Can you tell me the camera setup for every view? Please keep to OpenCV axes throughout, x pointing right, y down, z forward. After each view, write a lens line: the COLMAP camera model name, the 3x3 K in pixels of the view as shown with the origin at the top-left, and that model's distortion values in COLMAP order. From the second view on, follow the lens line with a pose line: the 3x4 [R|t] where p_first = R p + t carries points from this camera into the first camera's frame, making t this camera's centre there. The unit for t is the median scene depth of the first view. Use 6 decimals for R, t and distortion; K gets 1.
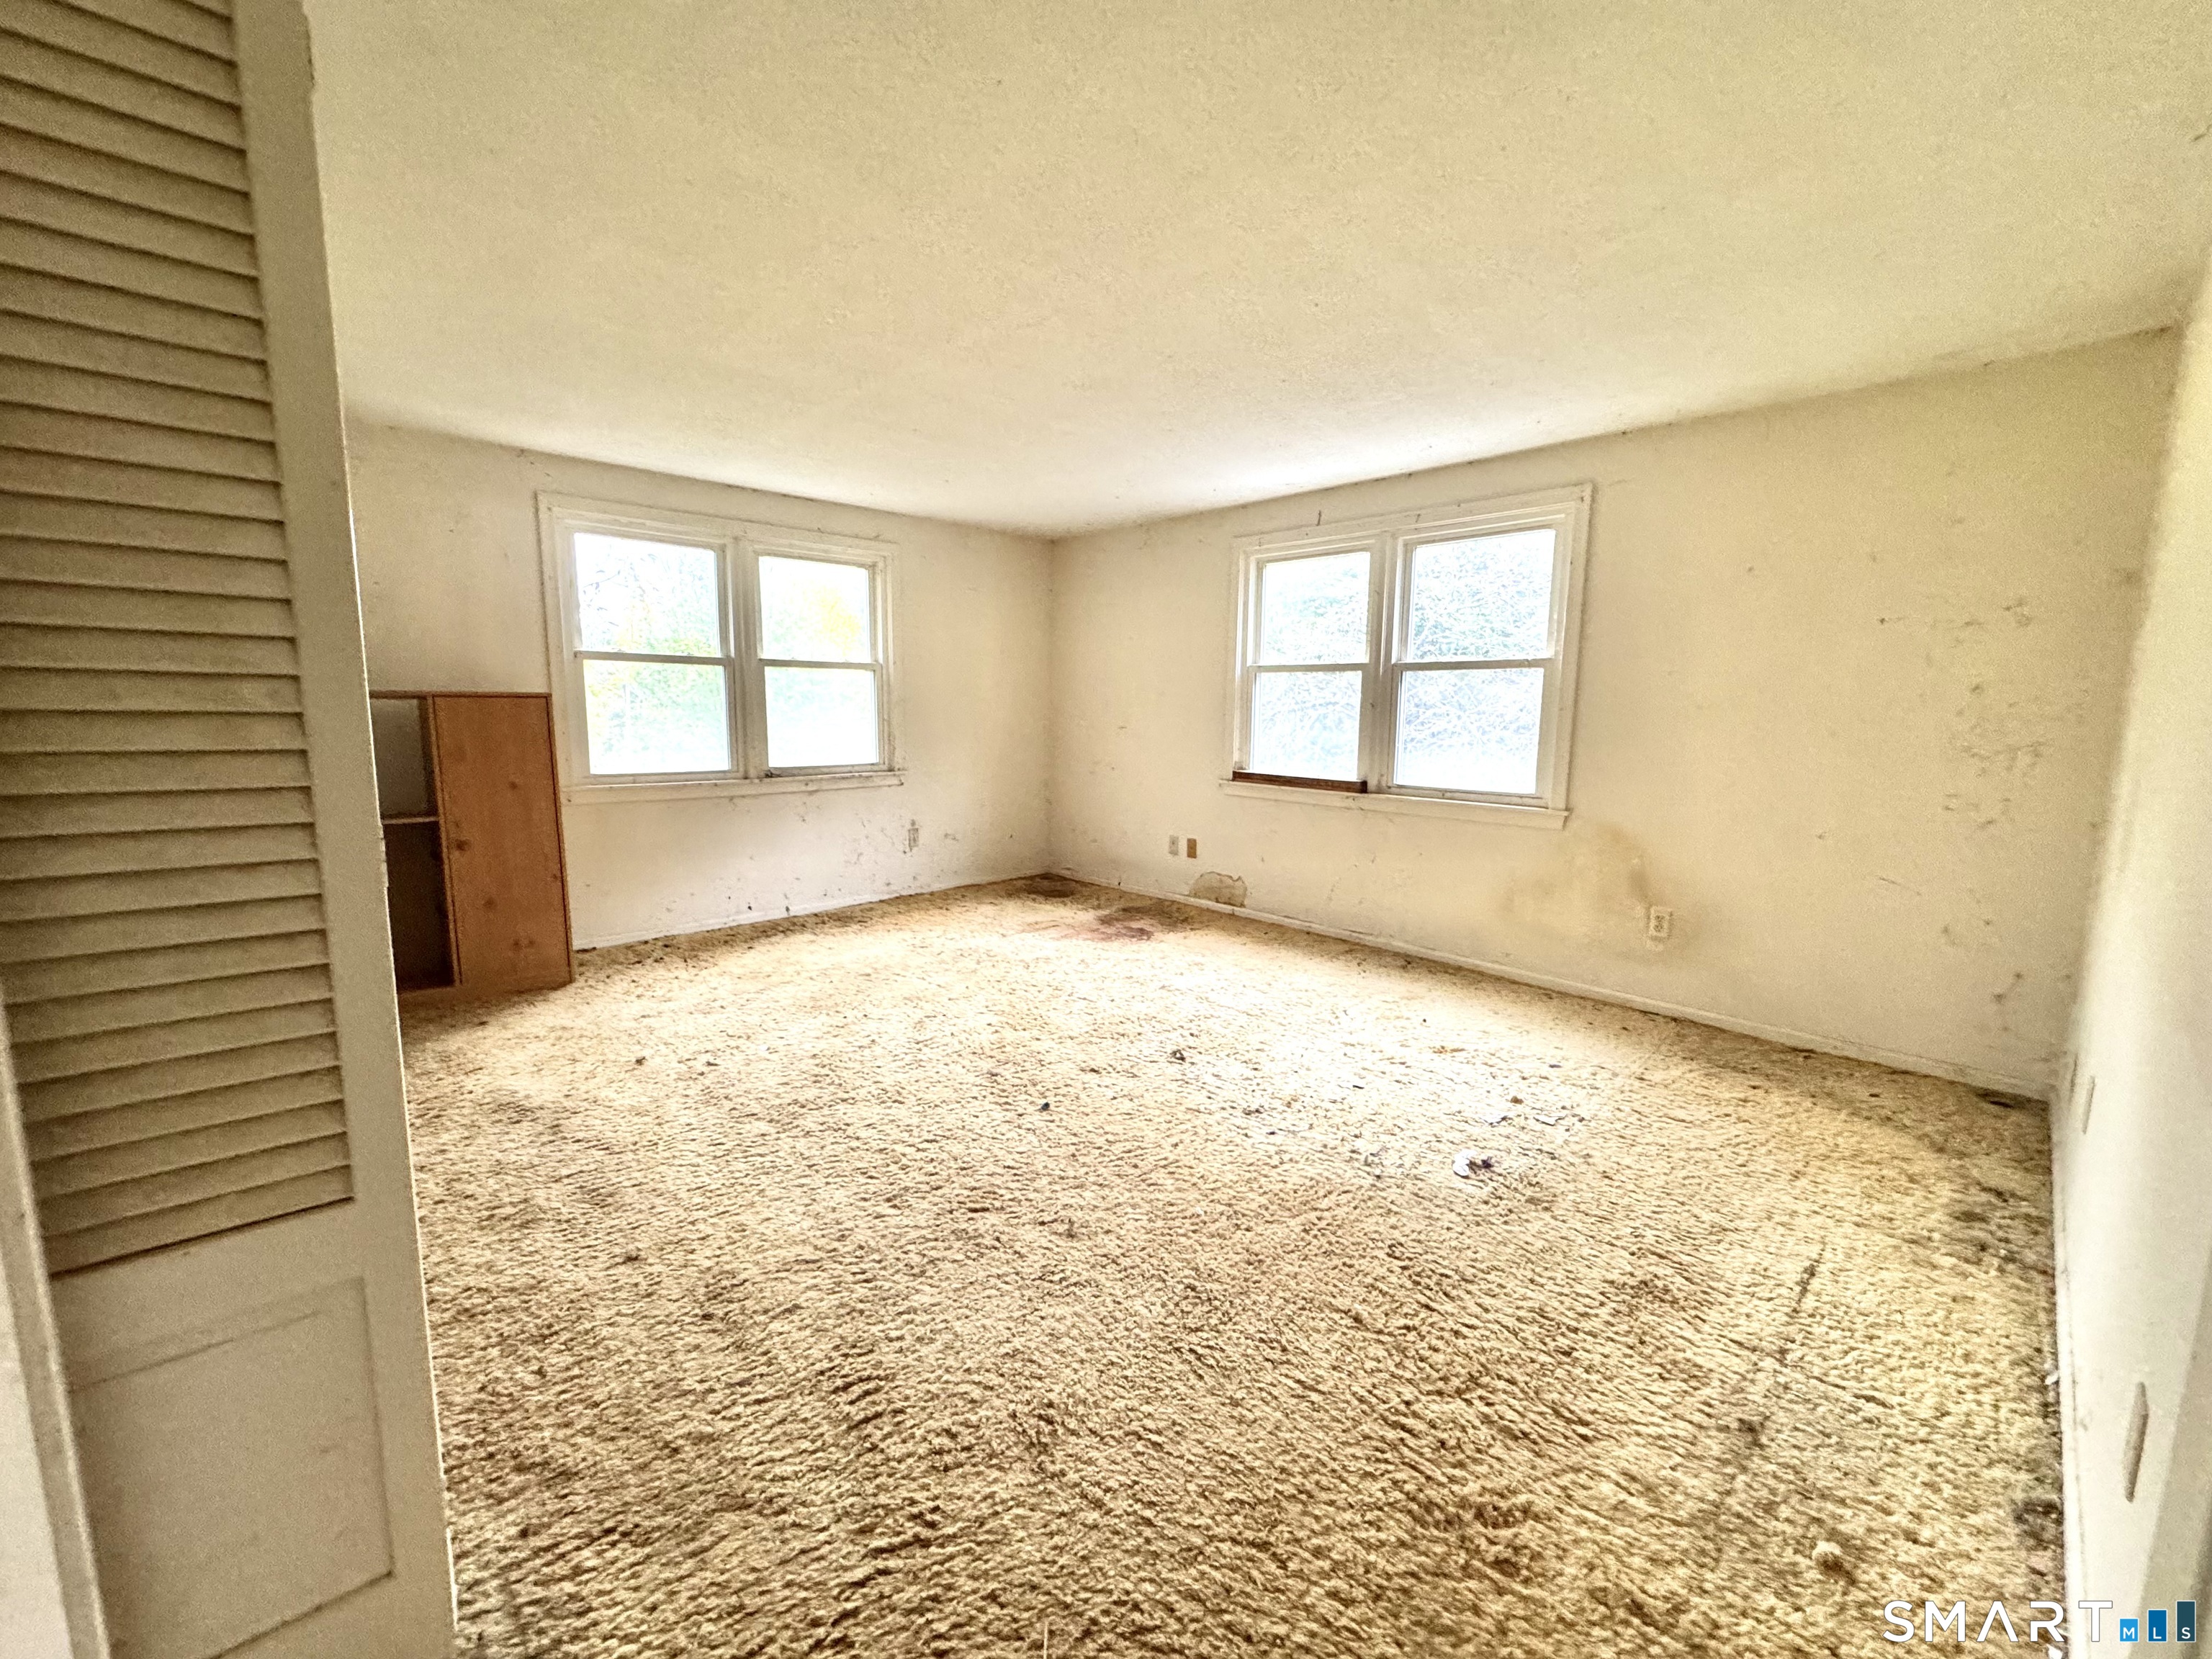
lens RADIAL K [[883.6, 0, 1104.5], [0, 883.6, 825.7], [0, 0, 1]] dist [-0.005735, 0.000796]
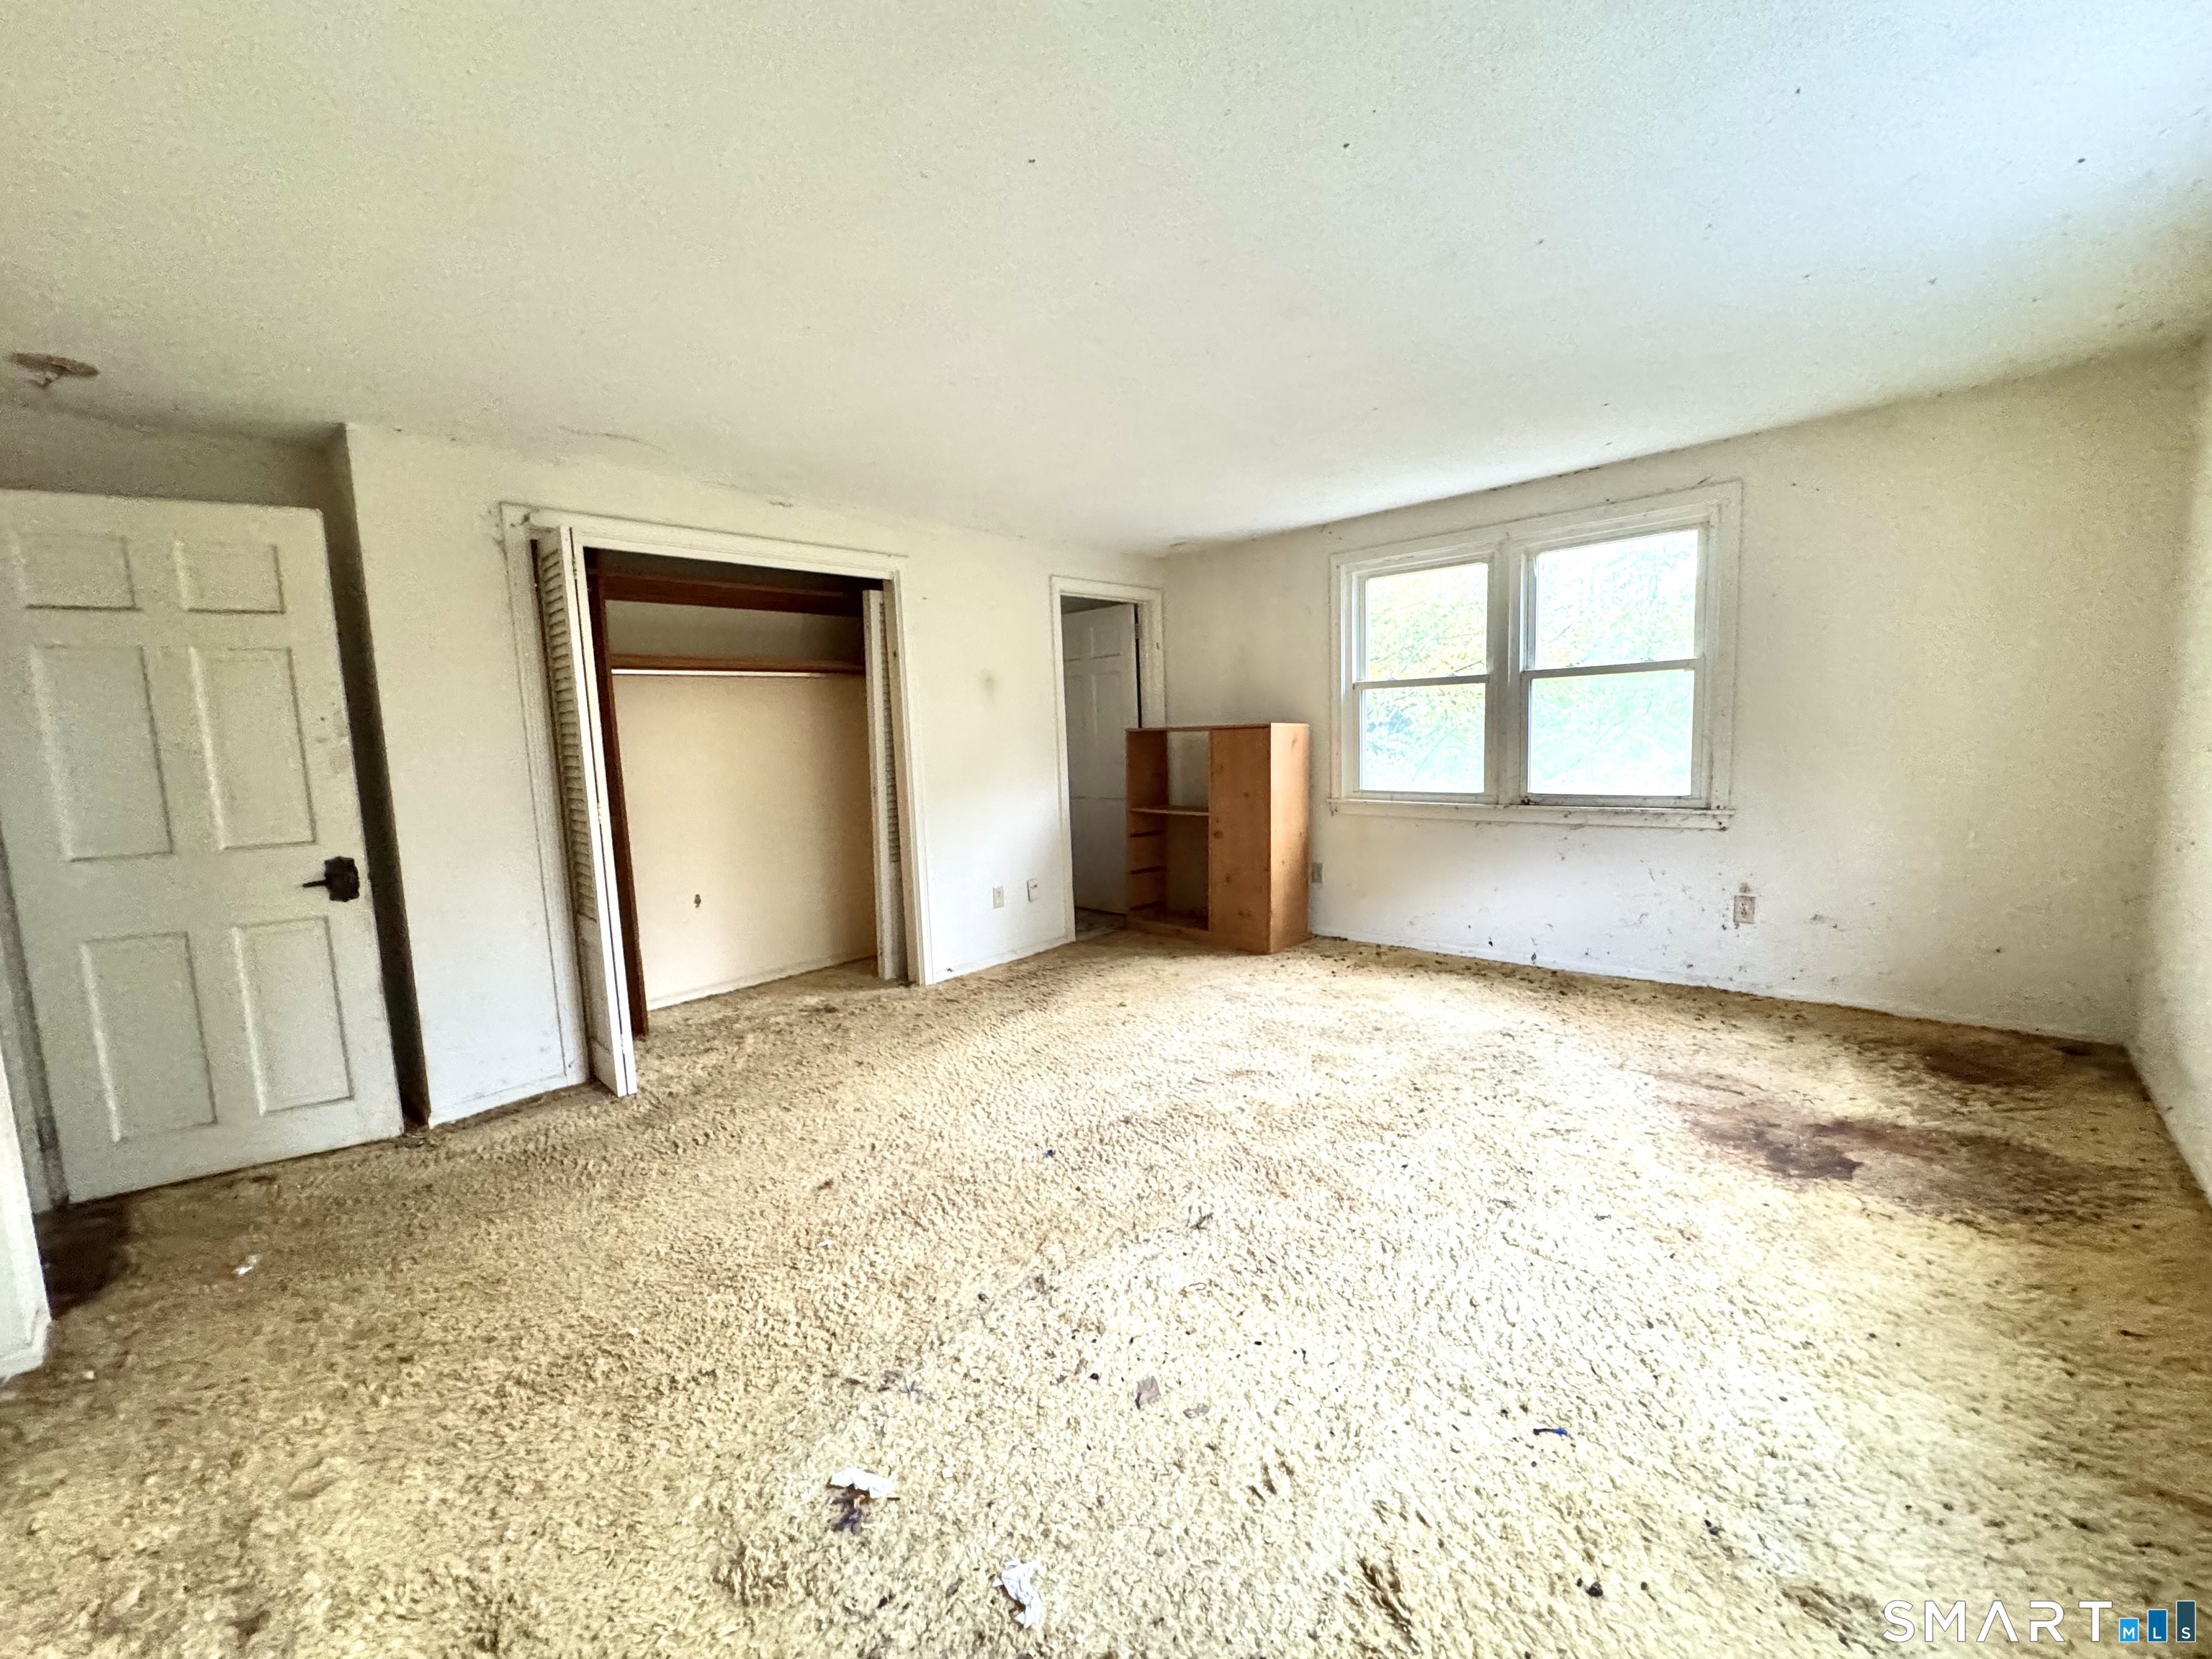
lens RADIAL K [[883.6, 0, 1104.8], [0, 883.6, 832.1], [0, 0, 1]] dist [-0.005735, 0.000796]
pose [[0.066754, 0.106854, -0.992031, 0.550965], [-0.094459, 0.990460, 0.100329, -0.088724], [0.993288, 0.087009, 0.076211, 0.600980]]
